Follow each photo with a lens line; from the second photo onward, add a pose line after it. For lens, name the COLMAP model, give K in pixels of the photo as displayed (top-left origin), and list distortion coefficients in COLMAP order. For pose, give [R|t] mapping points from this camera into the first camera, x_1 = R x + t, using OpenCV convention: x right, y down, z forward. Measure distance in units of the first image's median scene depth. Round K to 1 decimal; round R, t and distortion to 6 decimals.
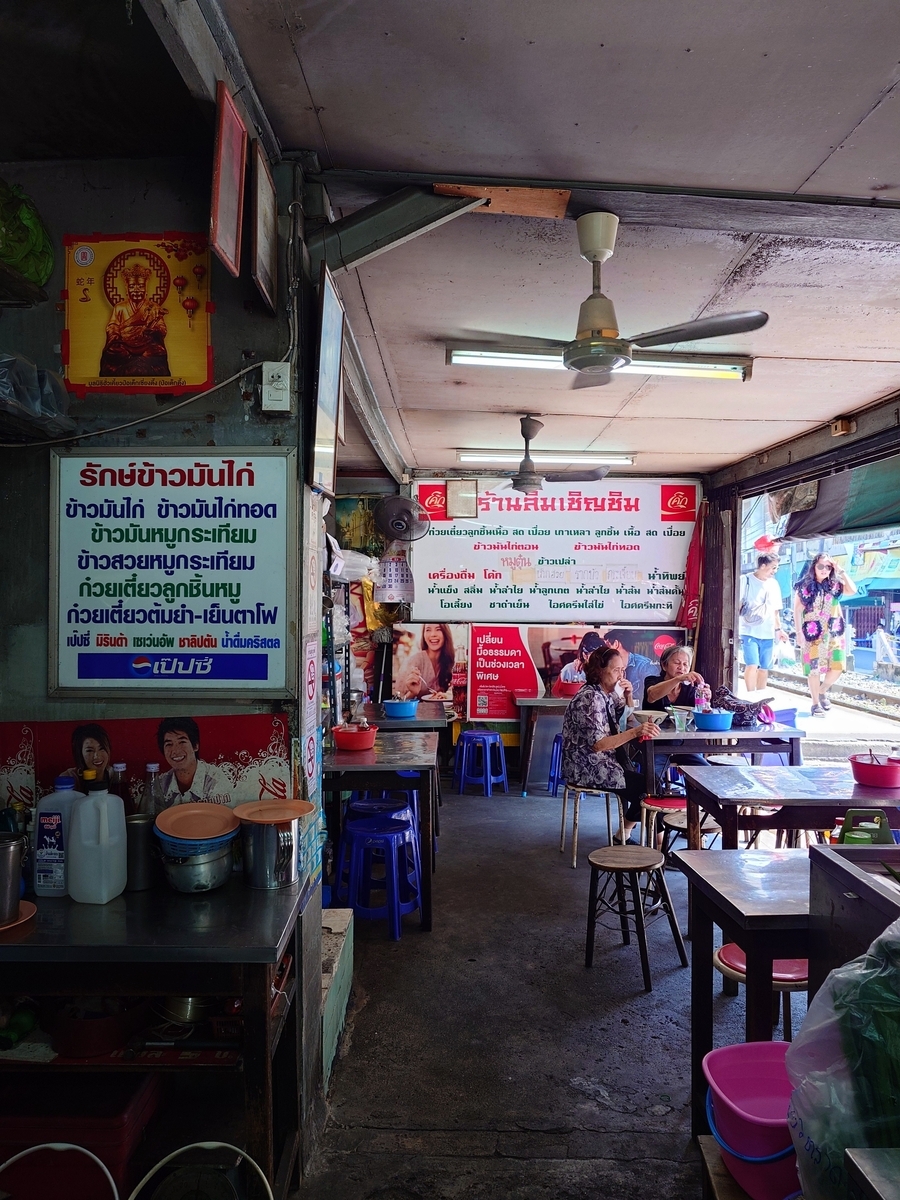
lens RADIAL K [[867.6, 0, 450.0], [0, 867.6, 600.0], [0, 0, 1]] dist [0.000254, 0.000549]
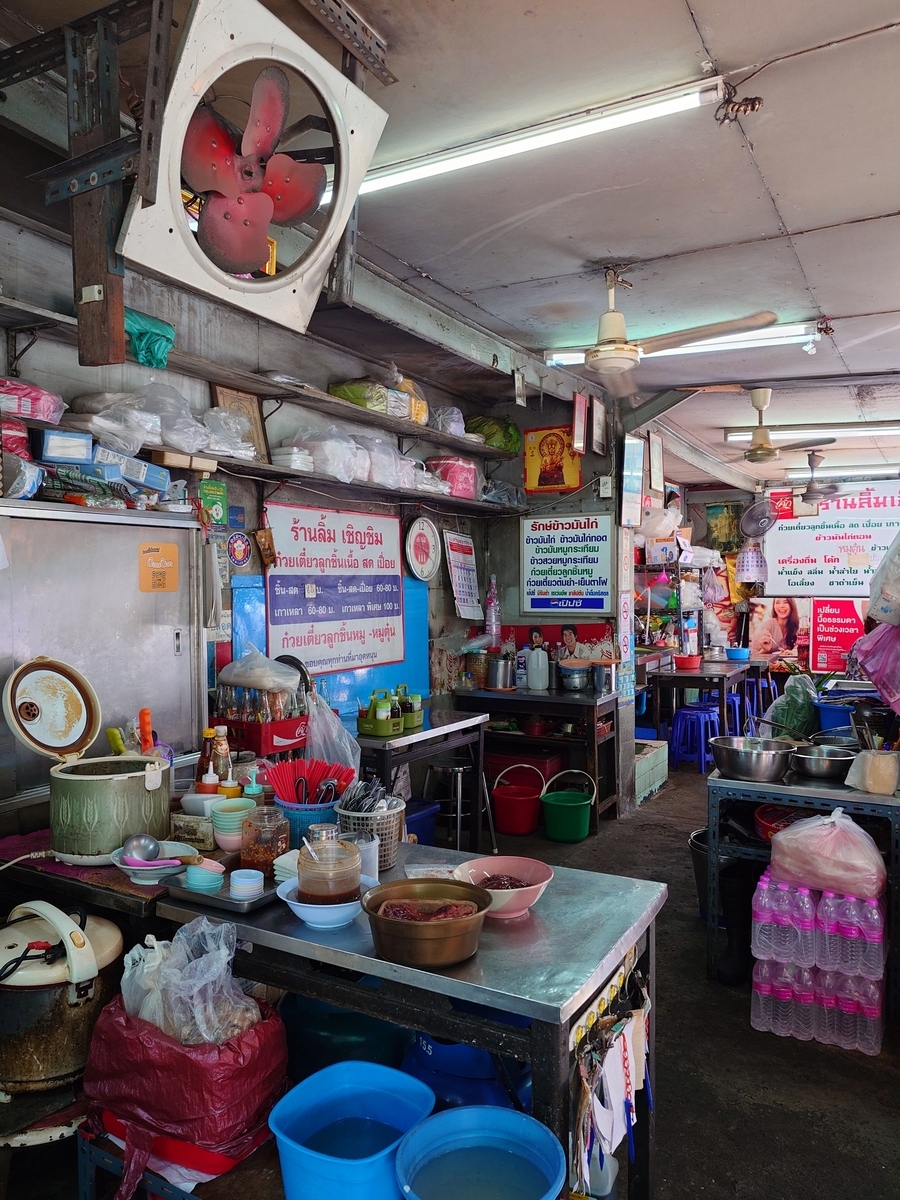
lens RADIAL K [[867.6, 0, 450.0], [0, 867.6, 600.0], [0, 0, 1]] dist [0.000254, 0.000549]
pose [[0.876458, -0.002088, -0.481475, 0.565870], [0.008719, 0.999895, 0.011536, 0.035680], [0.481400, -0.014309, 0.876384, -1.291659]]
